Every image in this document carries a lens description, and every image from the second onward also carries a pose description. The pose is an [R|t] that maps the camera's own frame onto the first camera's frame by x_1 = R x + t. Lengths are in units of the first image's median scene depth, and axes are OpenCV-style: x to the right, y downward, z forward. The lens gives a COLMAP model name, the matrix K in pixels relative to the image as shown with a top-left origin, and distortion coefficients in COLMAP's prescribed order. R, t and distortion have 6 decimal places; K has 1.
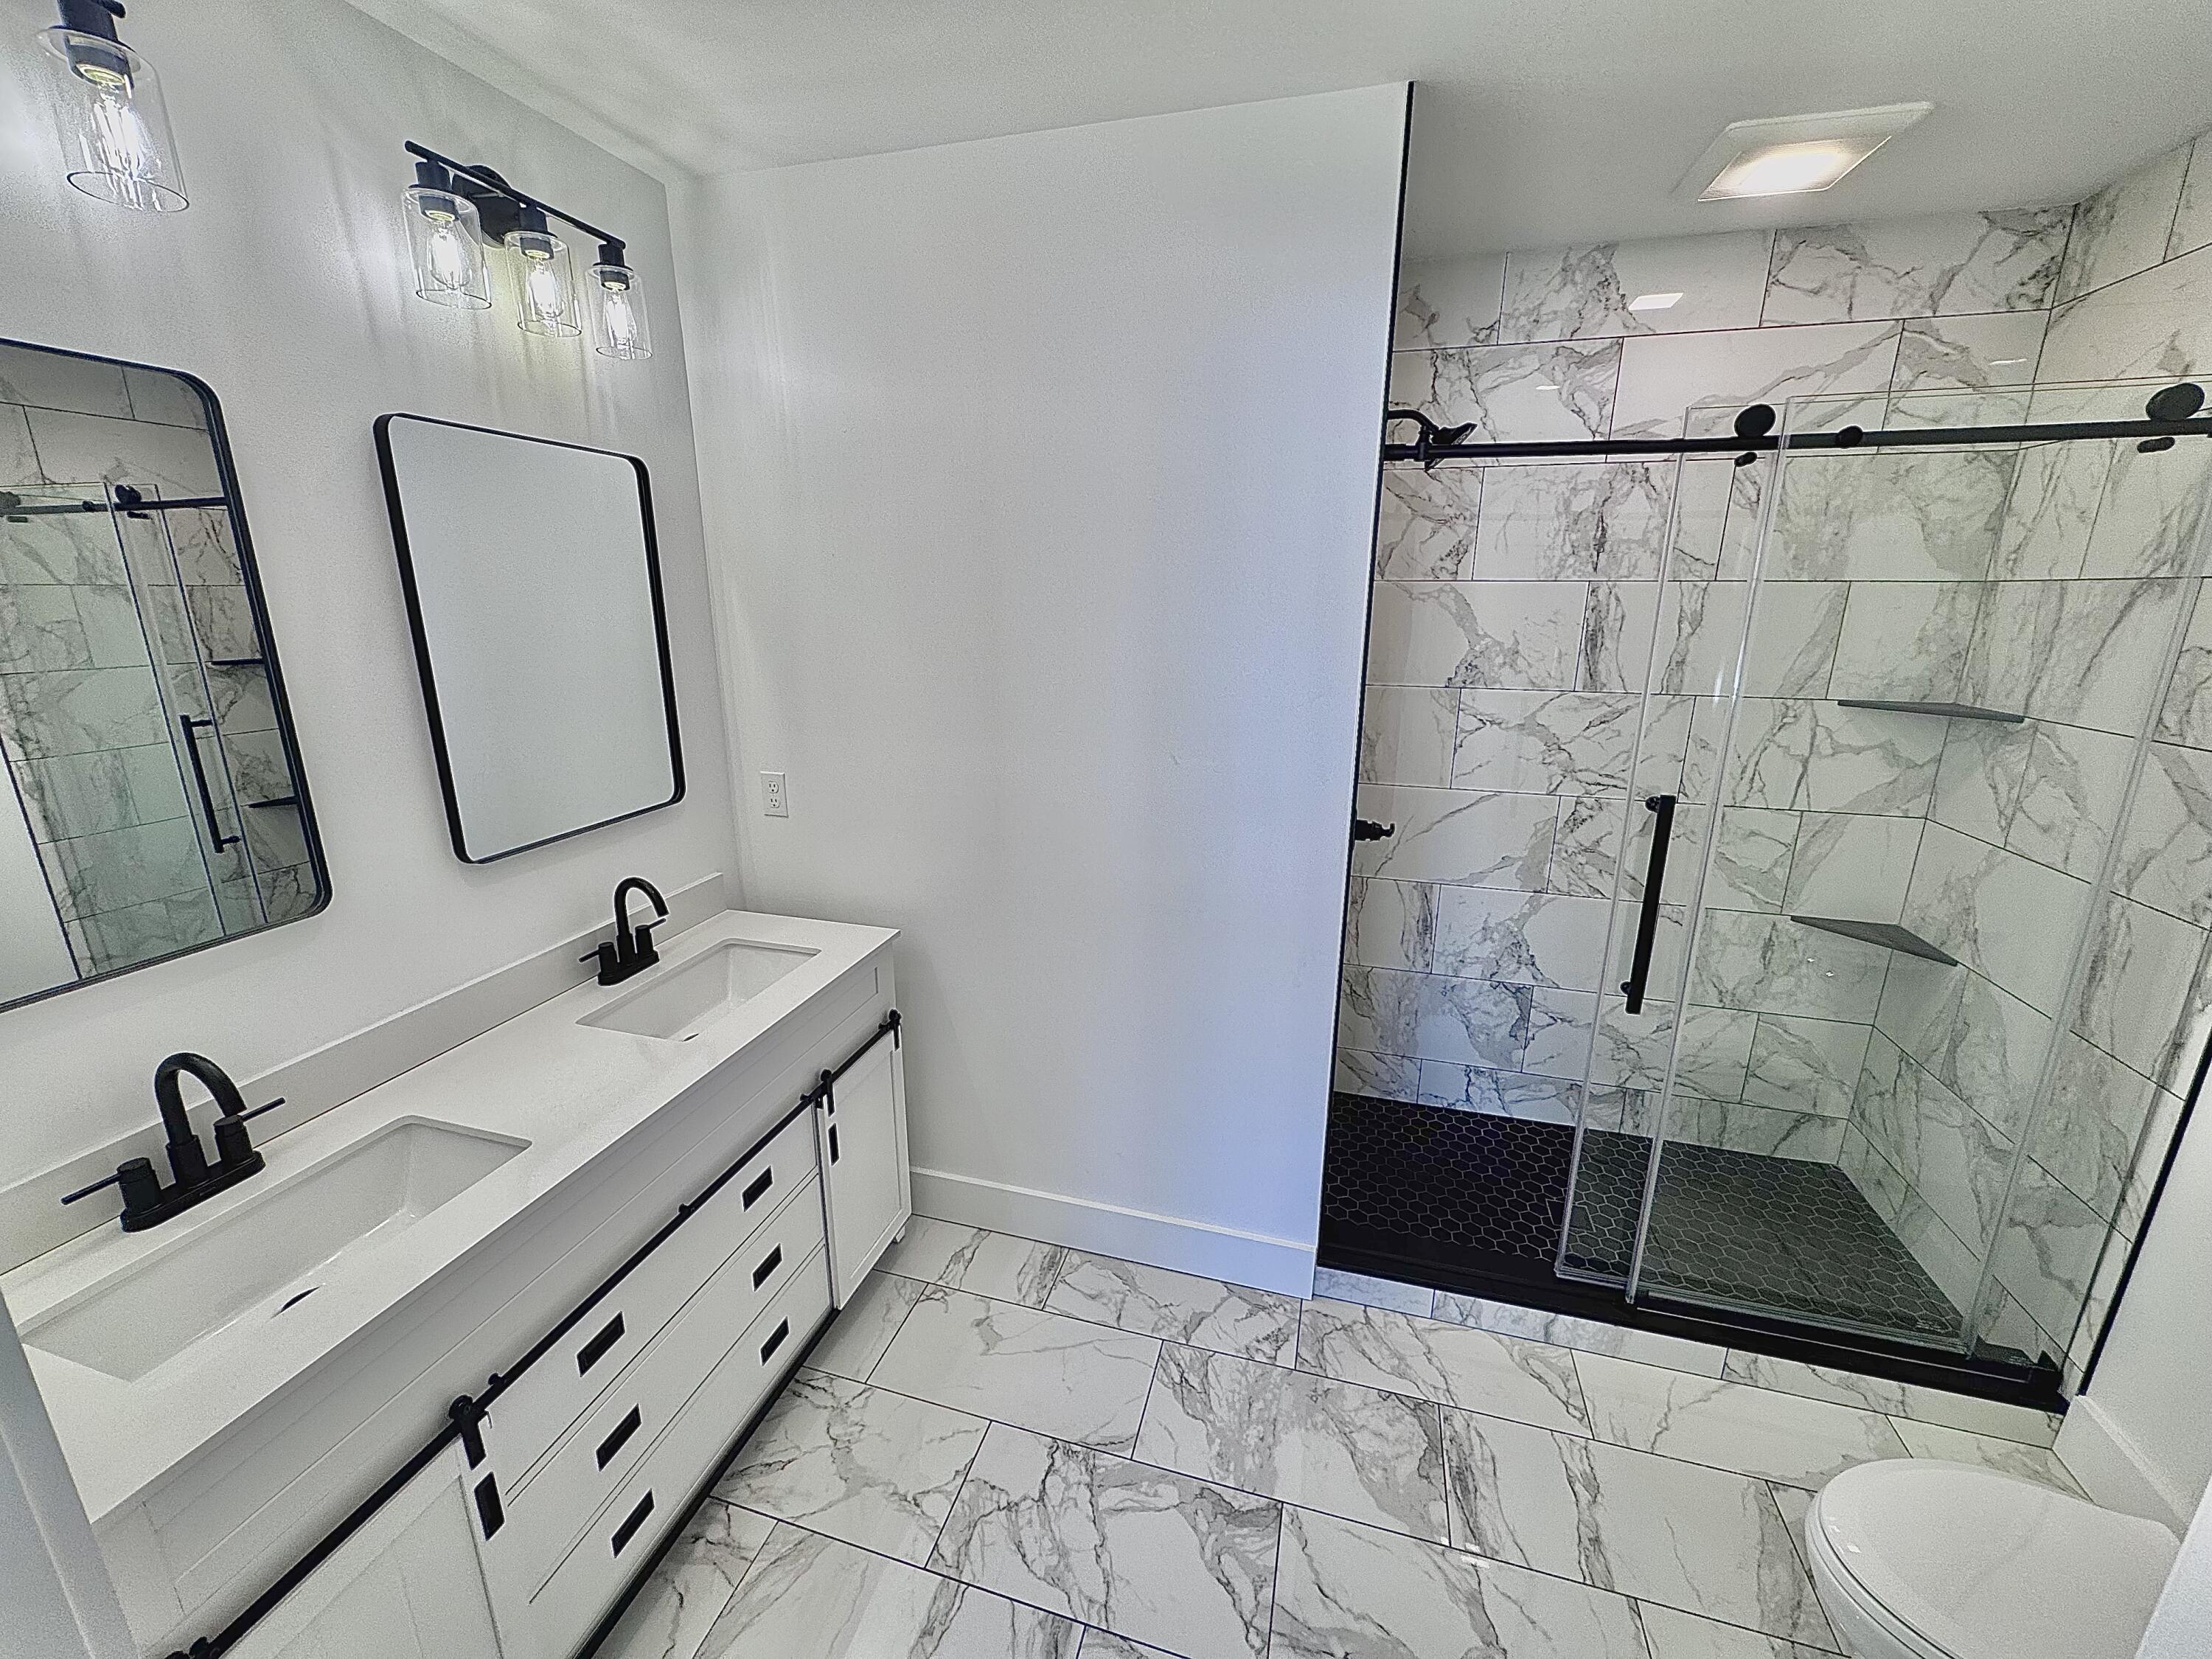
lens RADIAL K [[877.4, 0, 1104.4], [0, 877.4, 827.2], [0, 0, 1]] dist [0.000263, -0.000140]
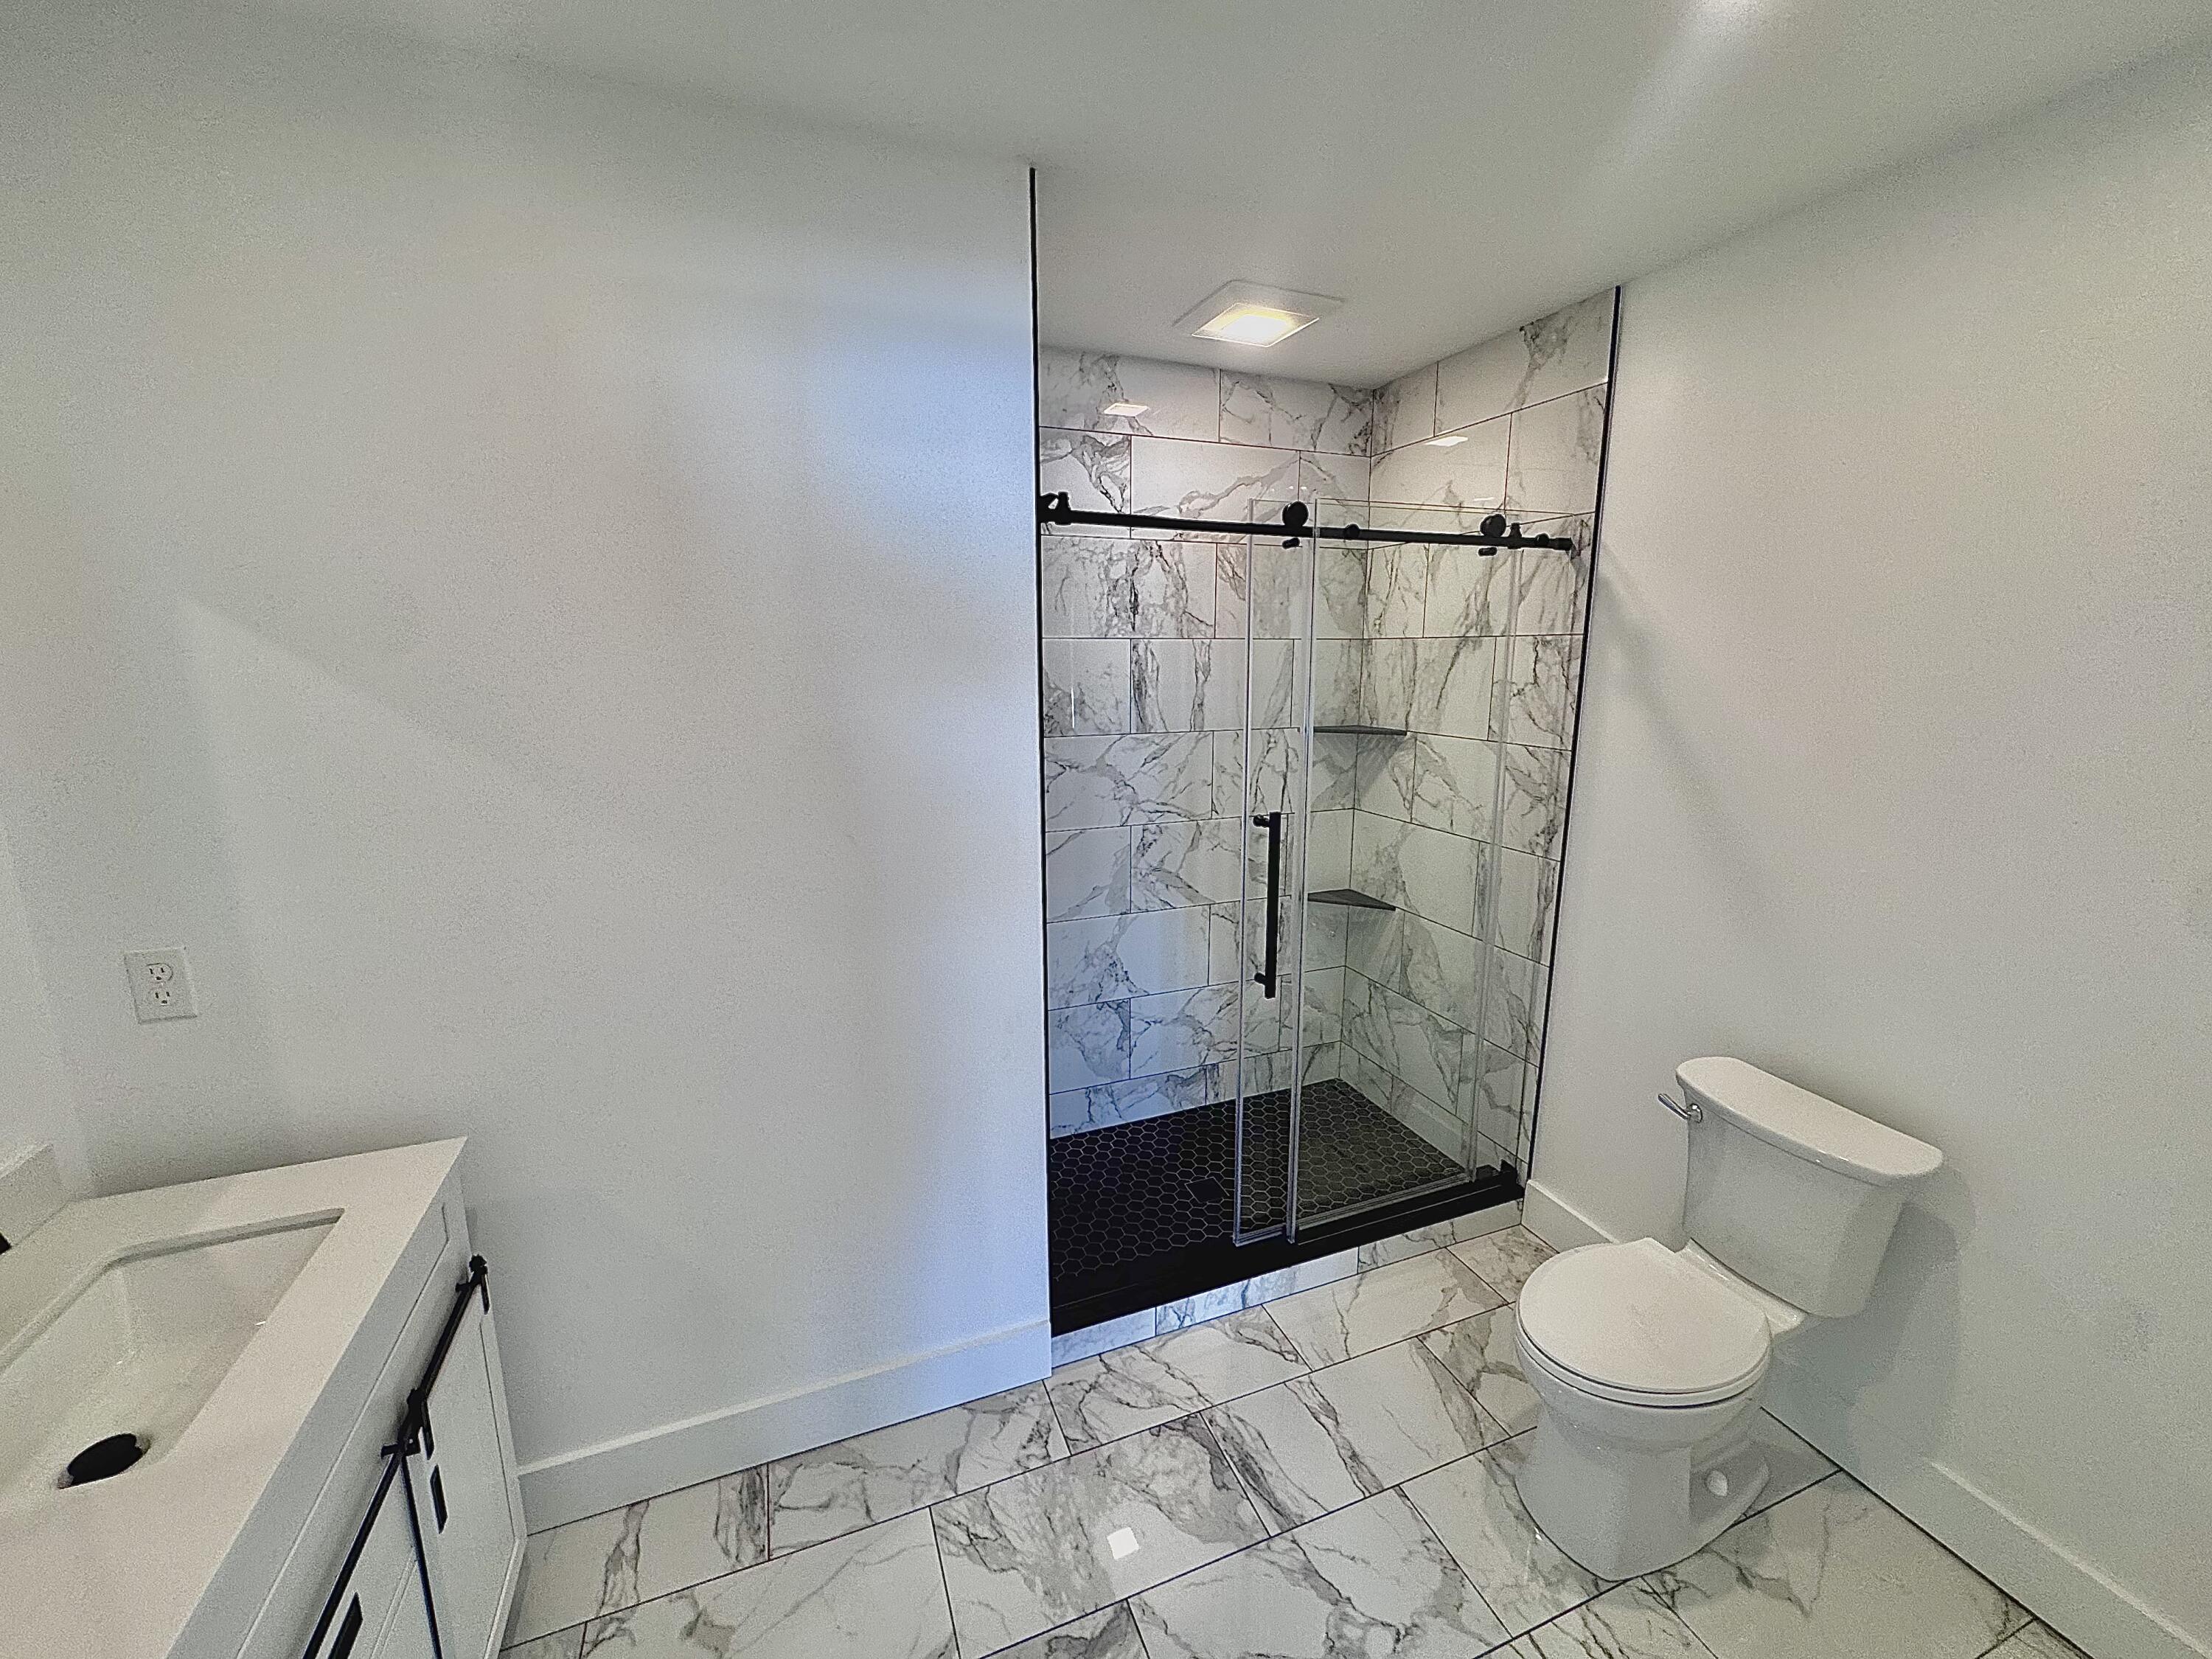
lens RADIAL K [[877.4, 0, 1104.4], [0, 877.4, 827.2], [0, 0, 1]] dist [0.000263, -0.000140]
pose [[0.796543, -0.125334, 0.591447, -0.212040], [0.162711, 0.986623, -0.010057, -0.033925], [-0.582275, 0.104246, 0.806281, 0.131674]]
